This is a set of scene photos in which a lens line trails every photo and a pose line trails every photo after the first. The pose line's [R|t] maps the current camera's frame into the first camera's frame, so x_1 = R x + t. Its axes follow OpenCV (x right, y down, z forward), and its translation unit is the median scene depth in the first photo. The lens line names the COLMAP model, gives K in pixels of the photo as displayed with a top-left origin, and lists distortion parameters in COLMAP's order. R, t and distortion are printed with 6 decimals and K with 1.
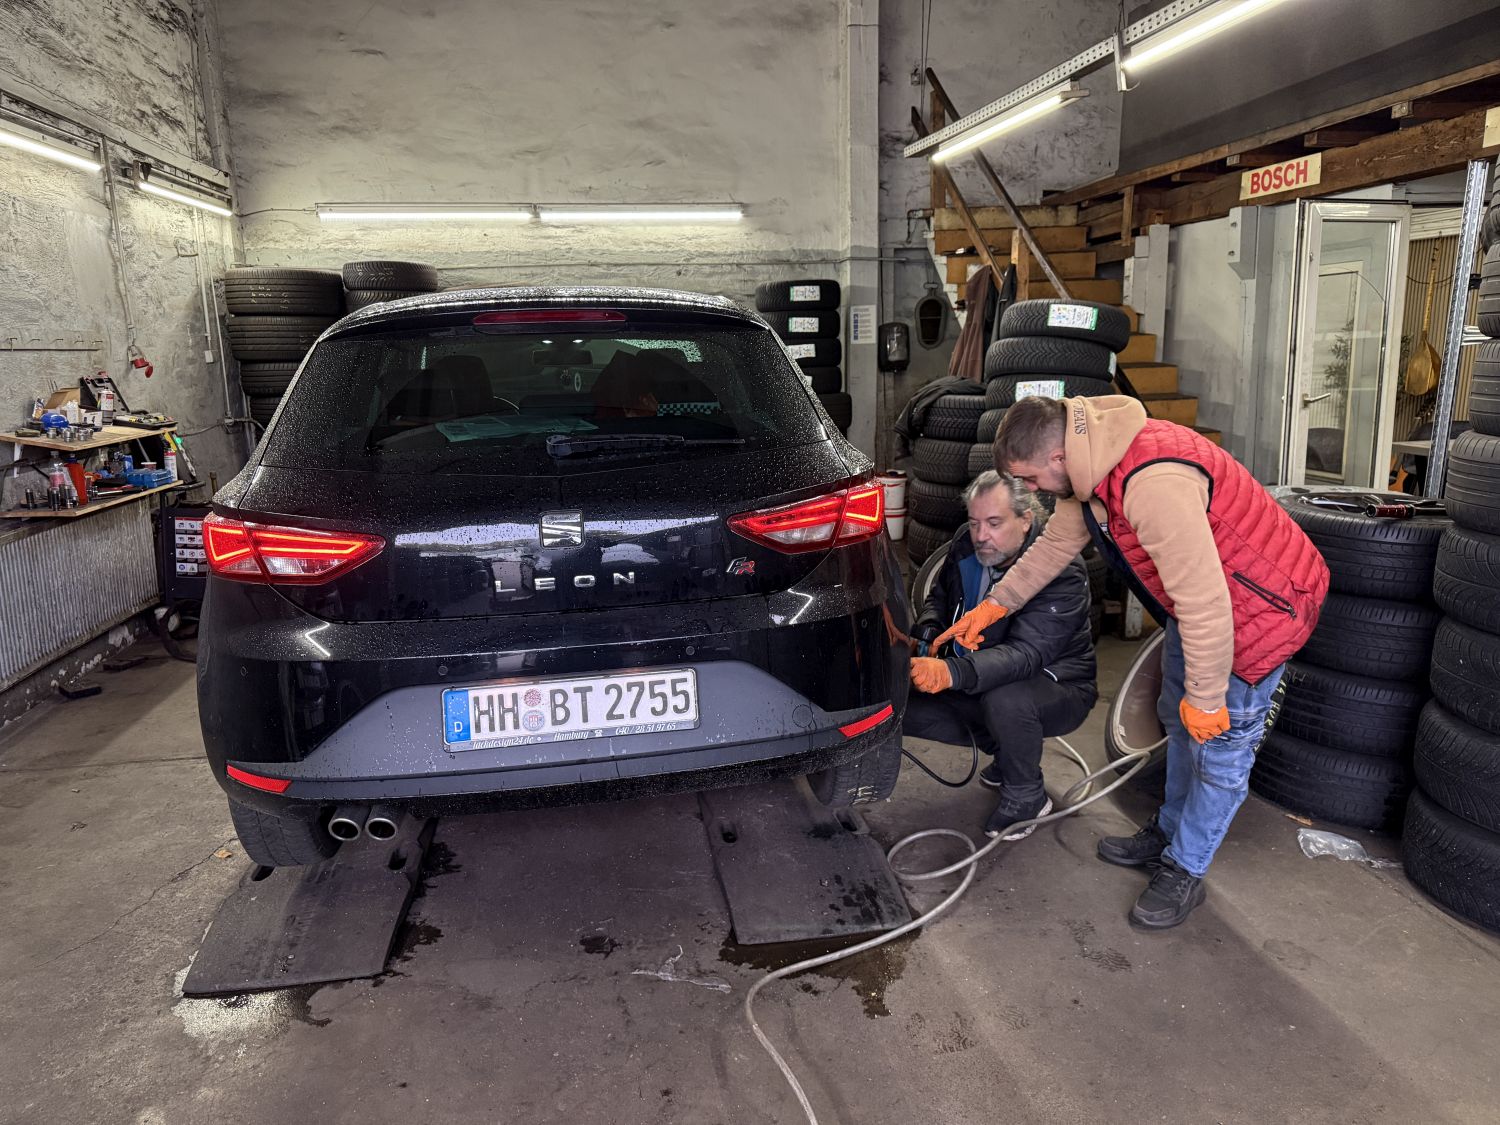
lens RADIAL K [[1054.8, 0, 750.0], [0, 1054.8, 562.5], [0, 0, 1]] dist [0.081466, -0.128140]
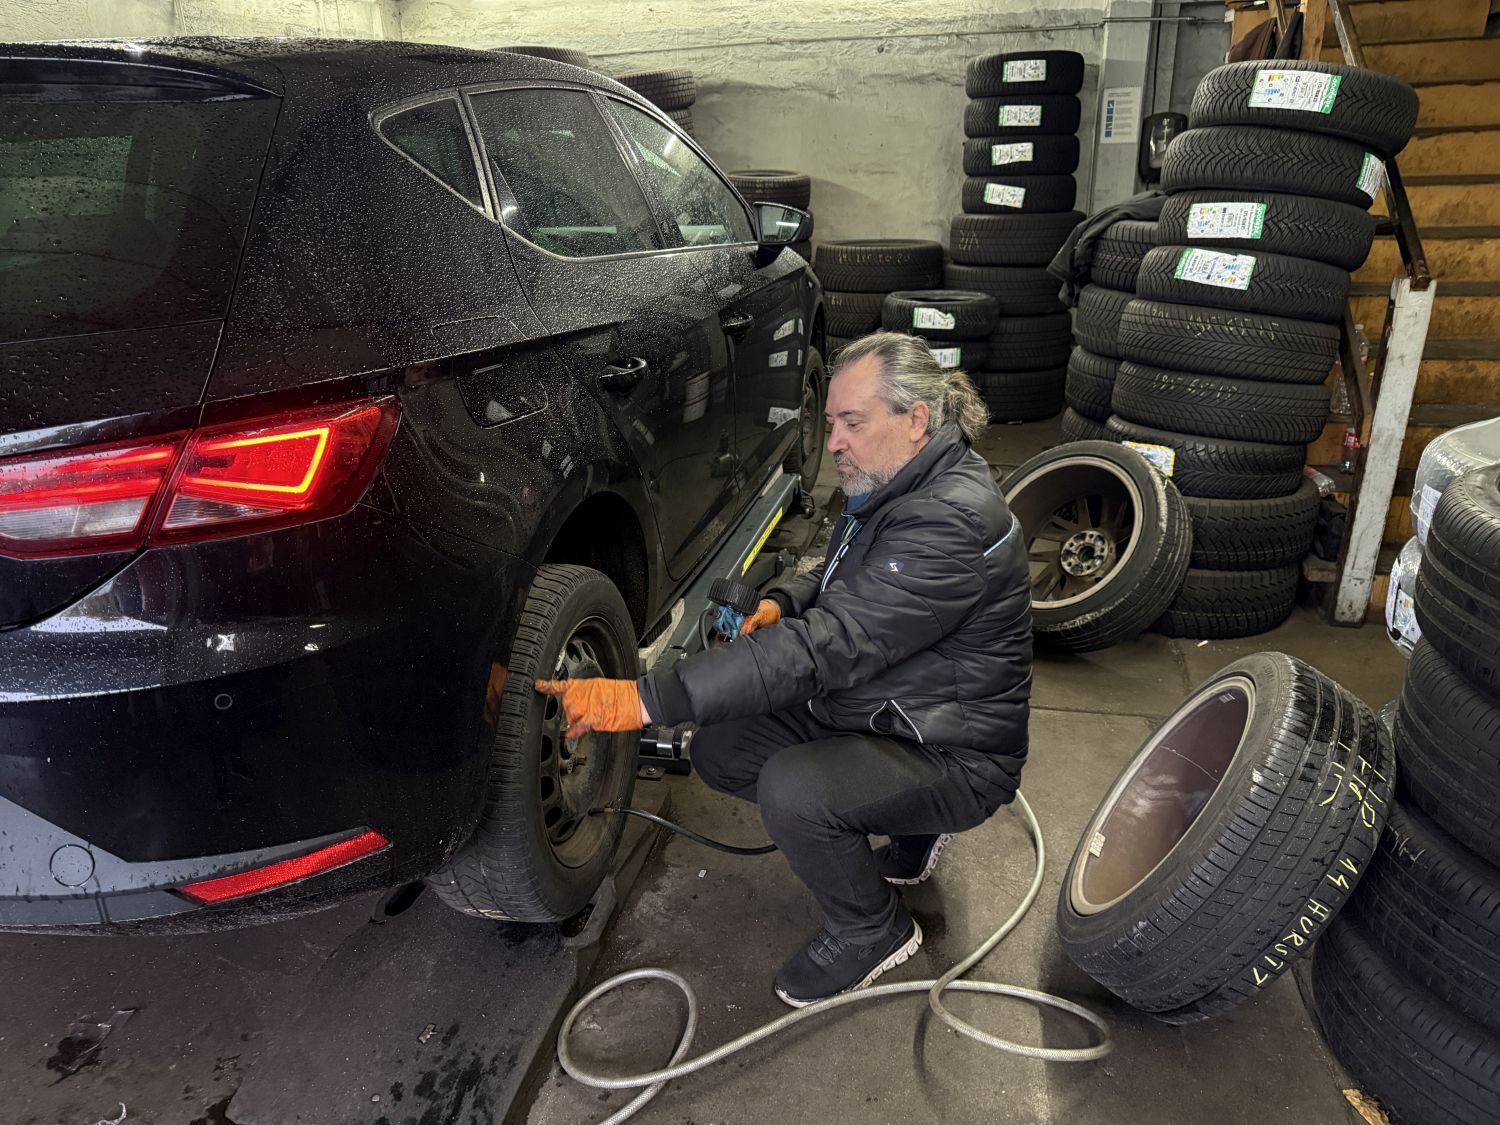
lens RADIAL K [[1054.8, 0, 750.0], [0, 1054.8, 562.5], [0, 0, 1]] dist [0.081466, -0.128140]
pose [[0.935764, 0.124051, -0.330085, 0.172373], [-0.067942, 0.981966, 0.176428, -0.039797], [0.346018, -0.142668, 0.927317, 0.213329]]
